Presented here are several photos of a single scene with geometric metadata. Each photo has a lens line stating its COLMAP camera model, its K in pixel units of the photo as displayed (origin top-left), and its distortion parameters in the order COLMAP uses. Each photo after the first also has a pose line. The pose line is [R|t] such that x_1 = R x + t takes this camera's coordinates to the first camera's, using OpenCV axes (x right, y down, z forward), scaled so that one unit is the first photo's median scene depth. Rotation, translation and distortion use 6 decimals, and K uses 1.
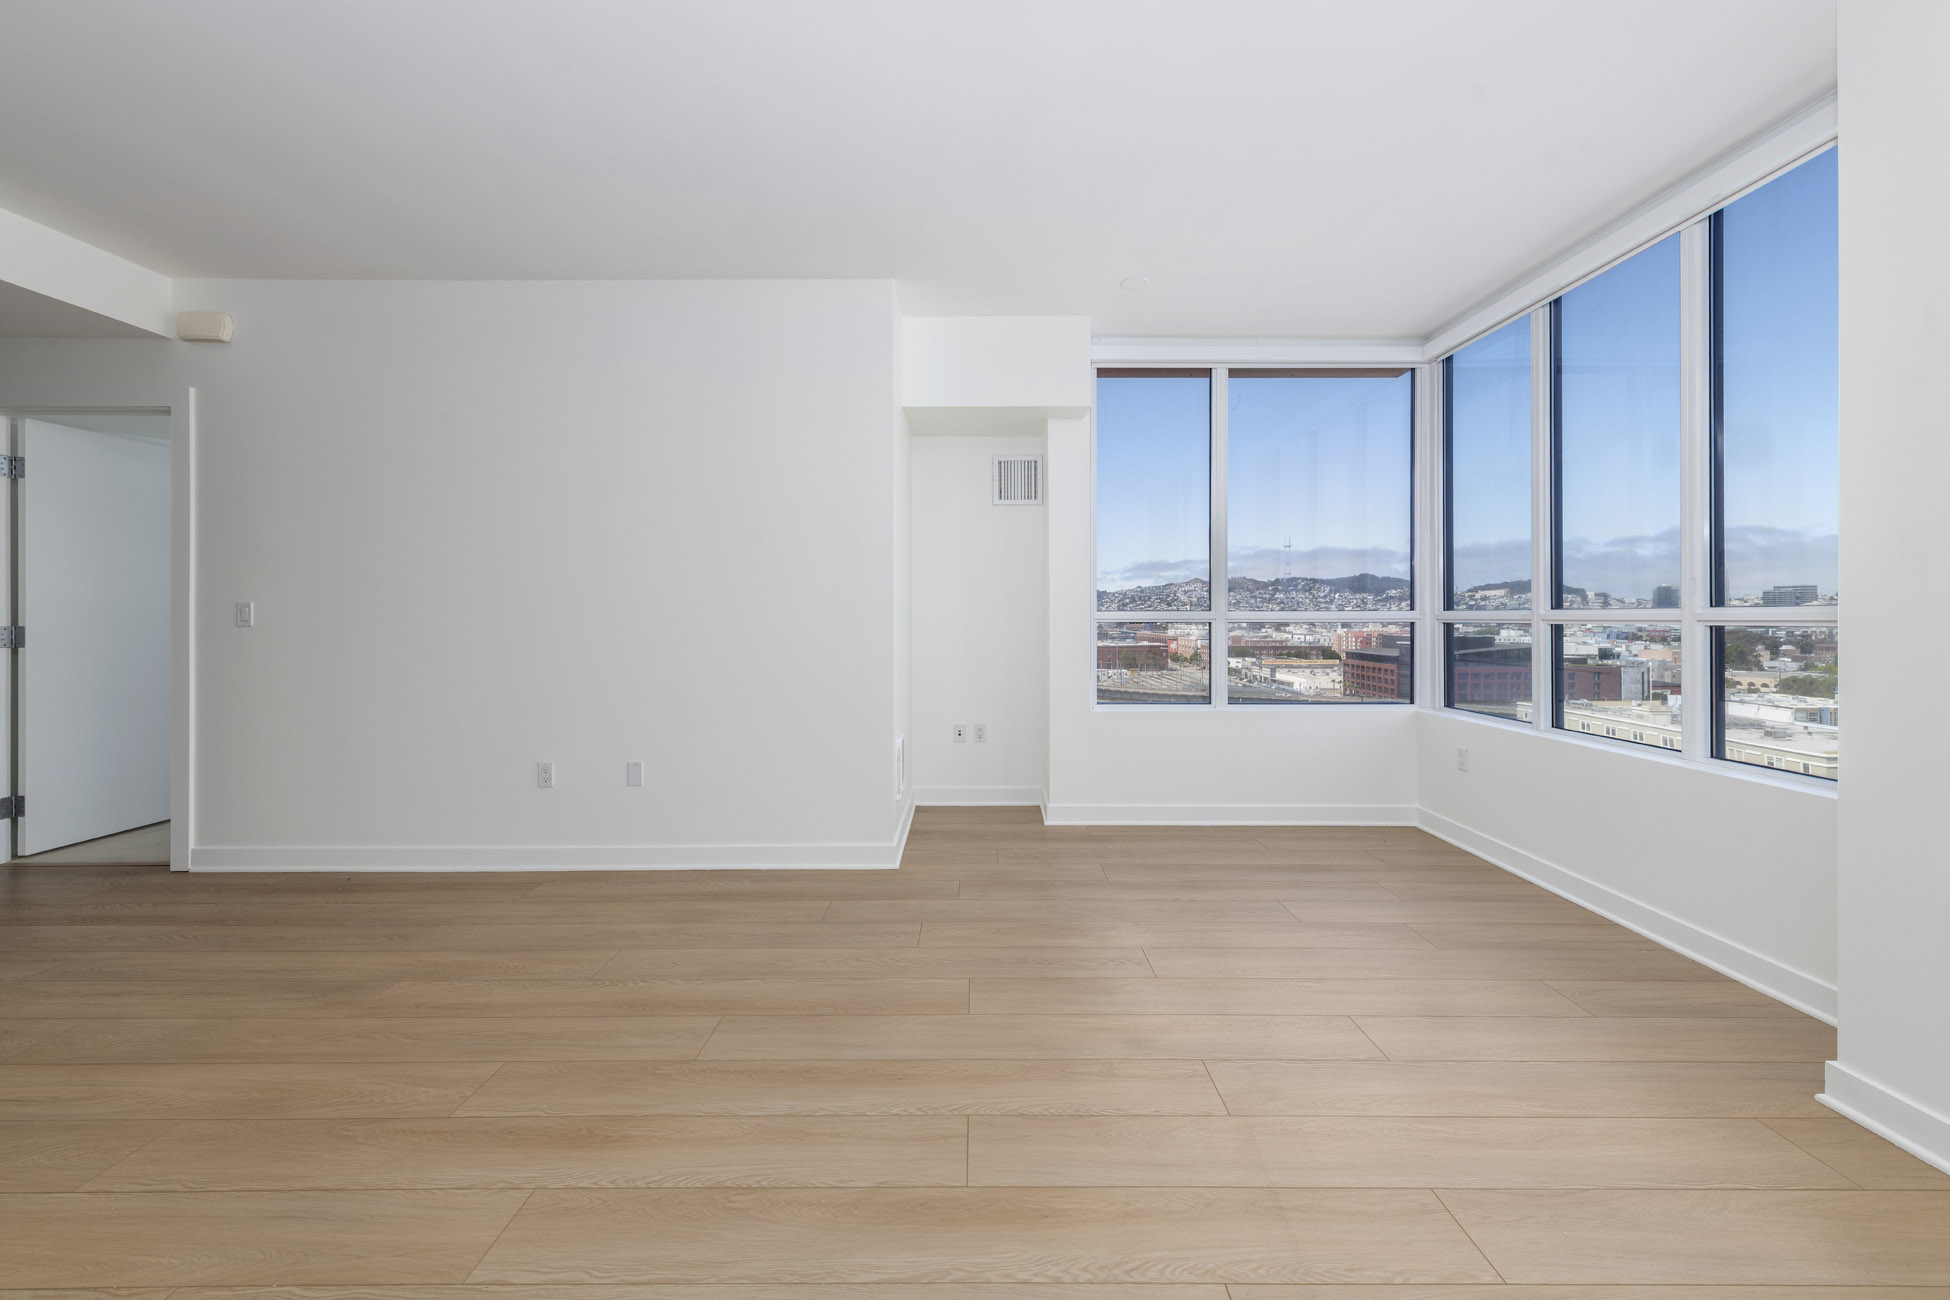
lens RADIAL K [[781.5, 0, 970.2], [0, 781.5, 621.4], [0, 0, 1]] dist [0.009459, -0.000214]
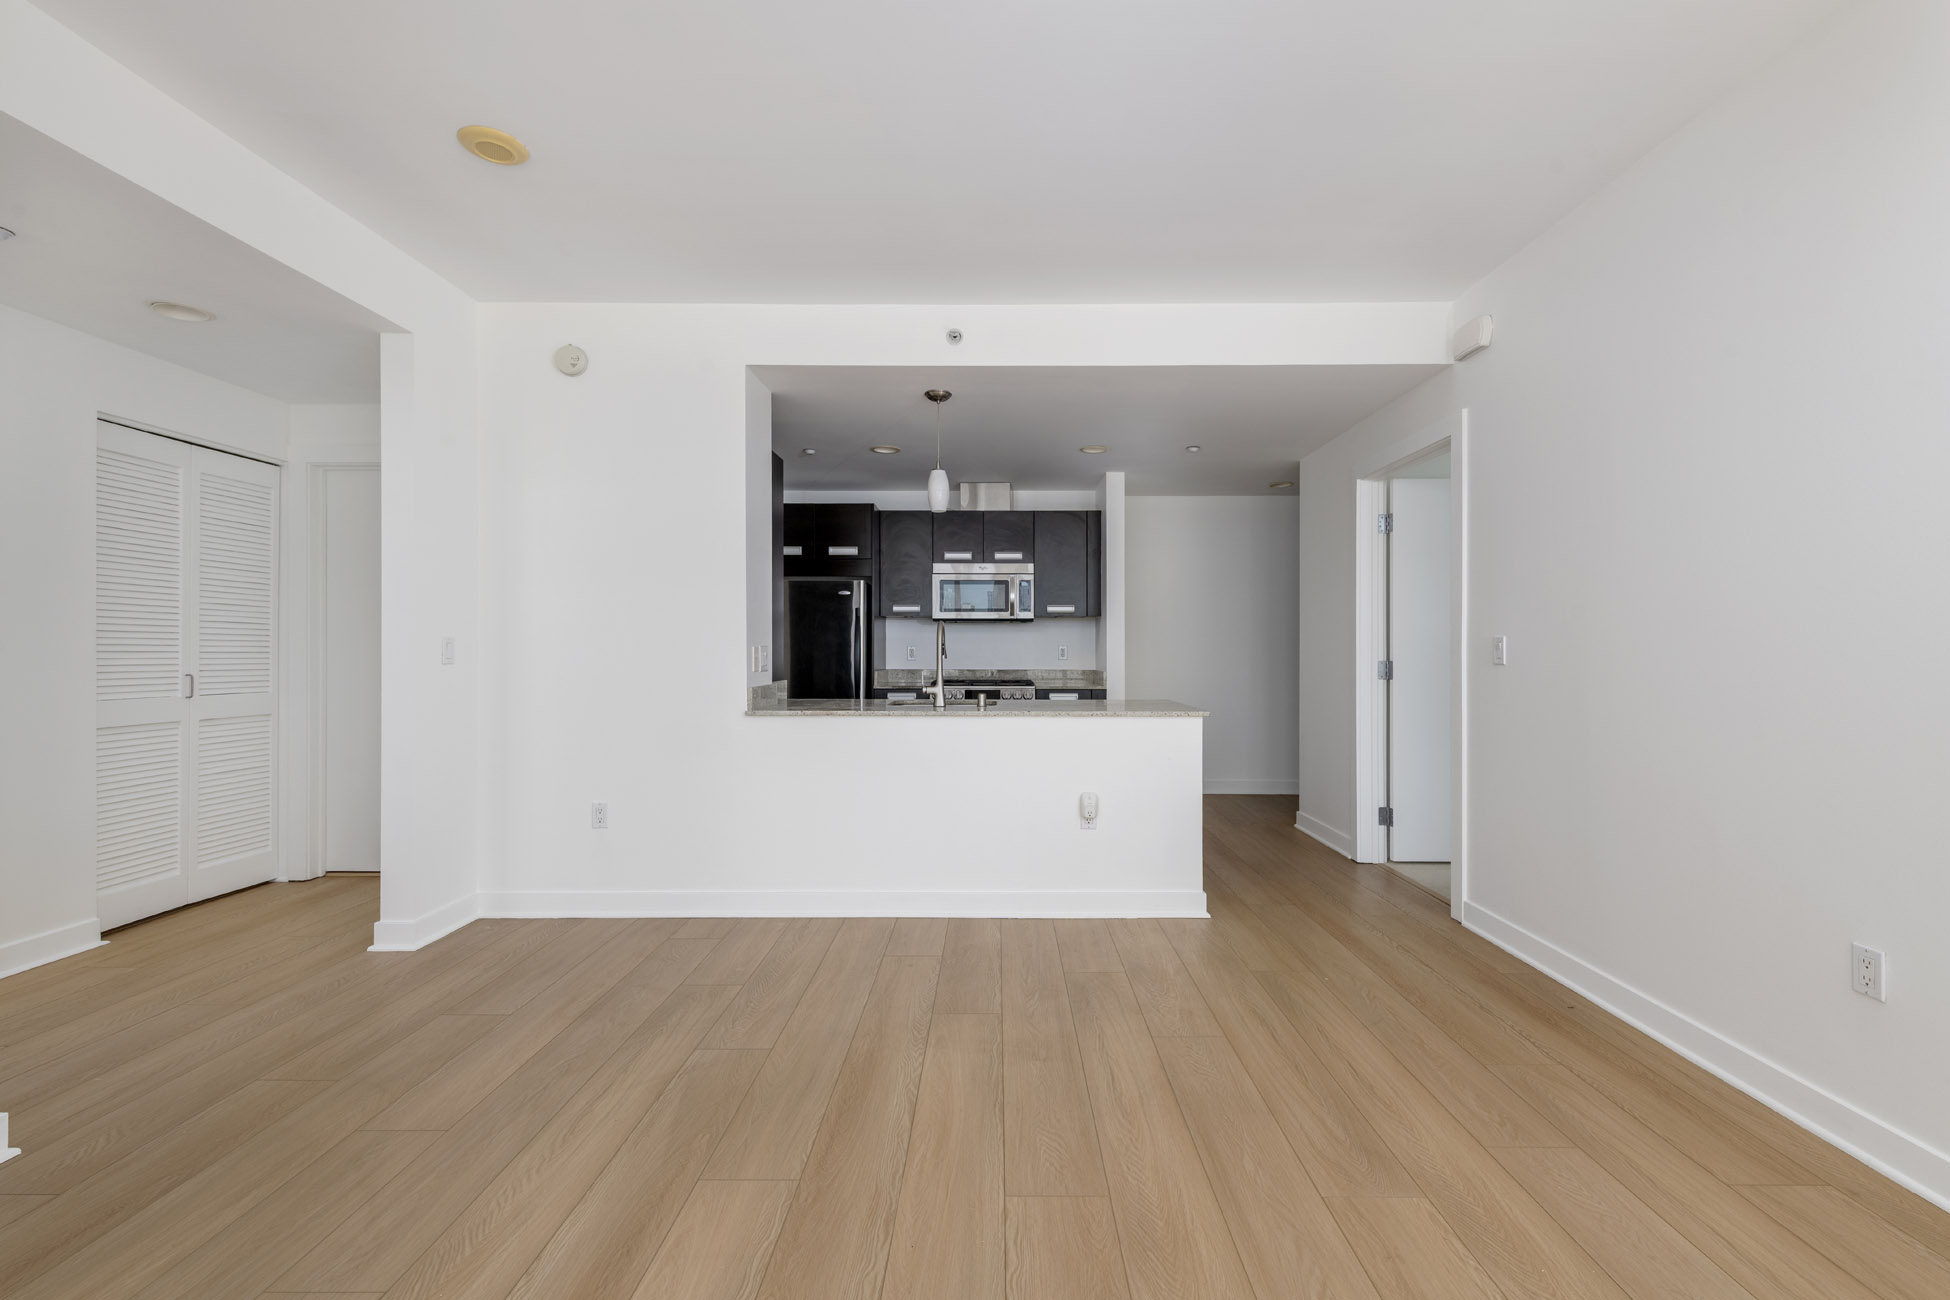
lens RADIAL K [[810.0, 0, 1000.2], [0, 810.0, 645.5], [0, 0, 1]] dist [-0.001199, 0.000104]
pose [[-0.005807, -0.006266, -0.999964, -0.031855], [-0.011132, 0.999919, -0.006201, -0.003737], [0.999921, 0.011095, -0.005877, 0.648840]]
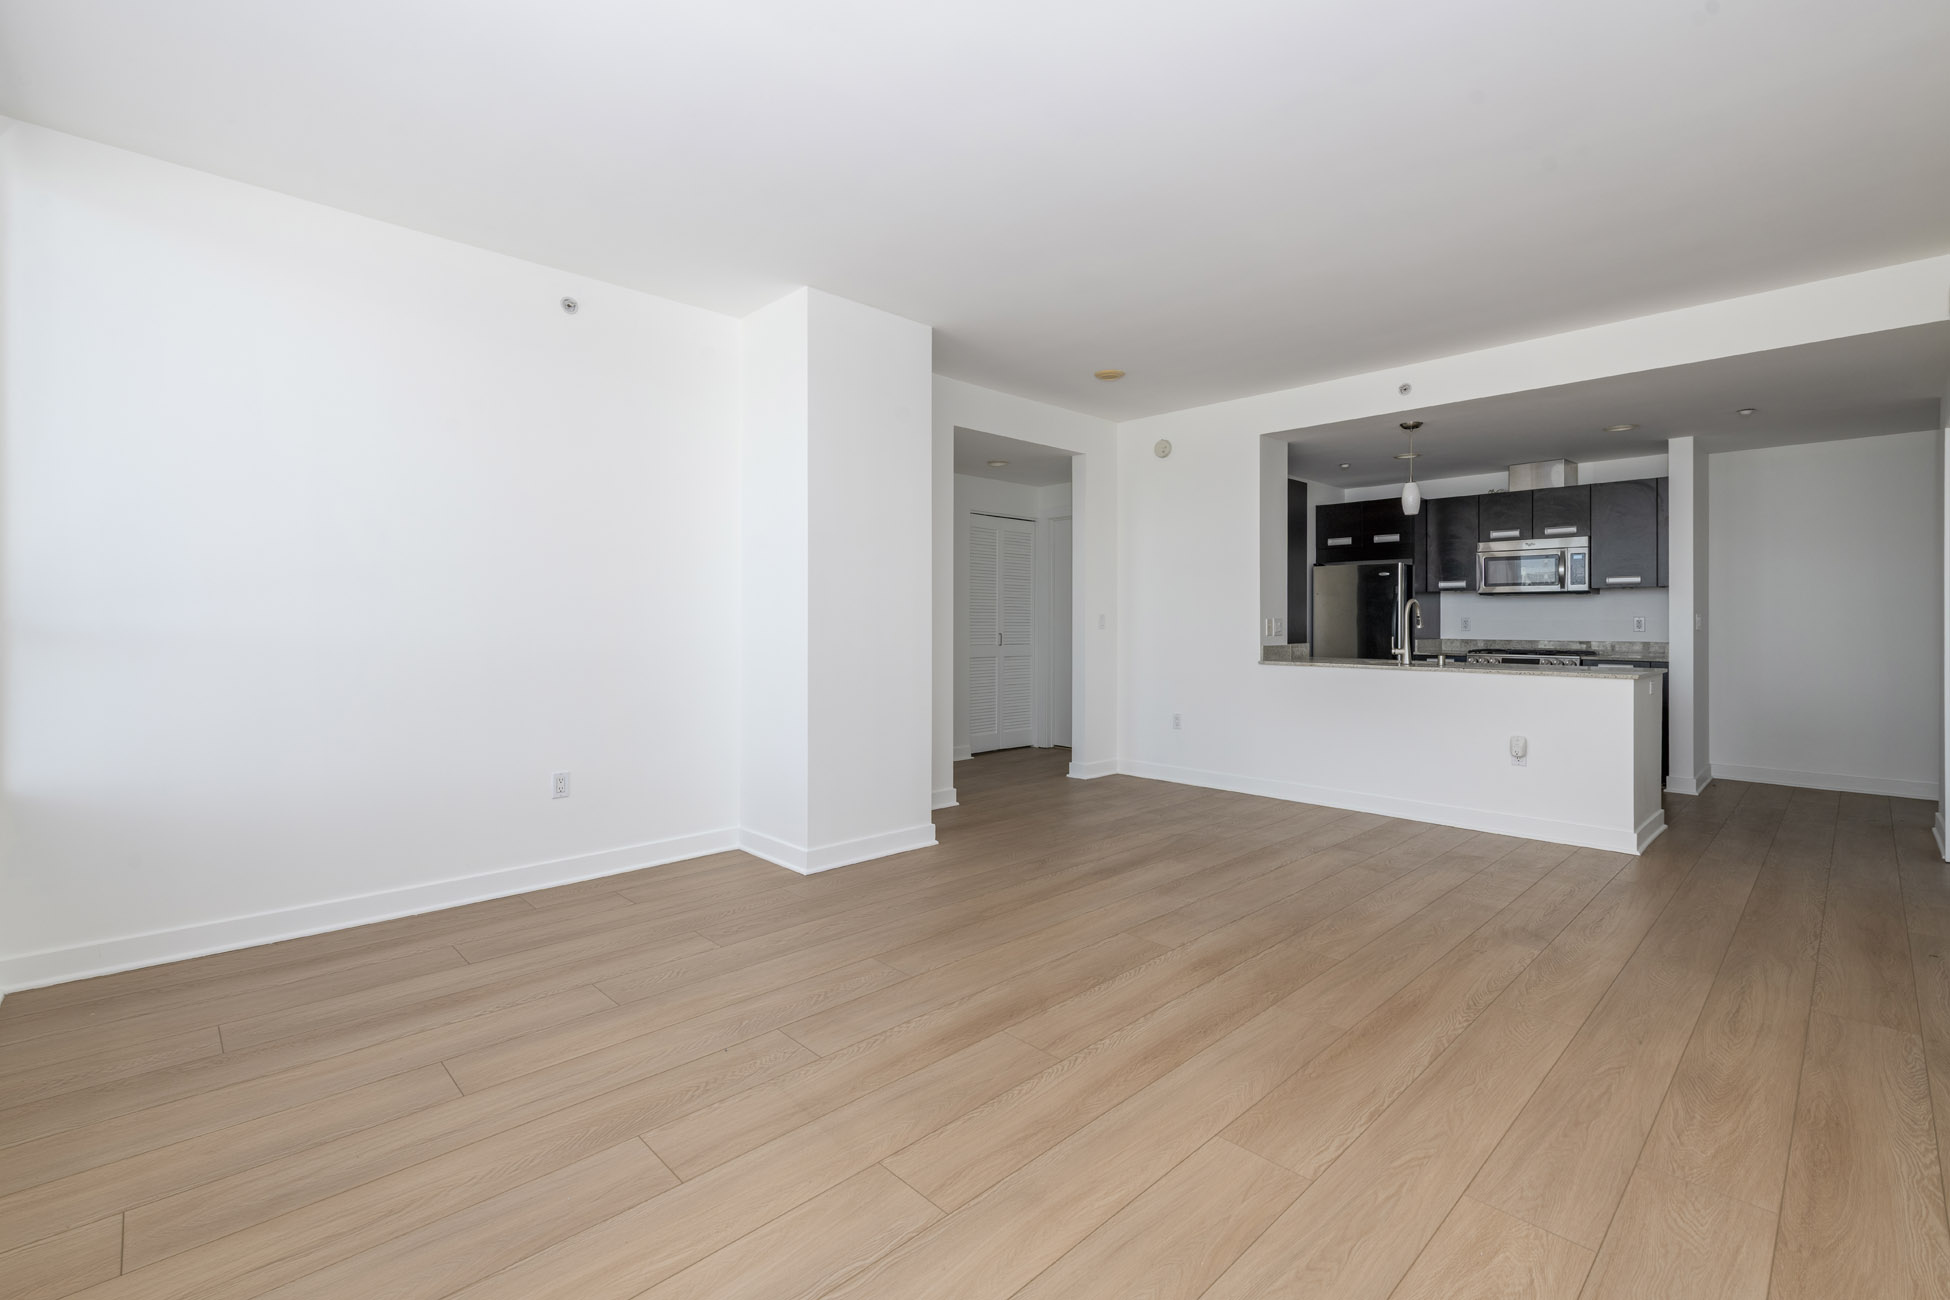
lens RADIAL K [[868.3, 0, 974.1], [0, 868.3, 635.3], [0, 0, 1]] dist [-0.001381, 0.000030]
pose [[-0.723541, 0.009387, -0.690218, 0.706337], [-0.008801, 0.999701, 0.022821, -0.008375], [0.690225, 0.022586, -0.723242, 1.344169]]
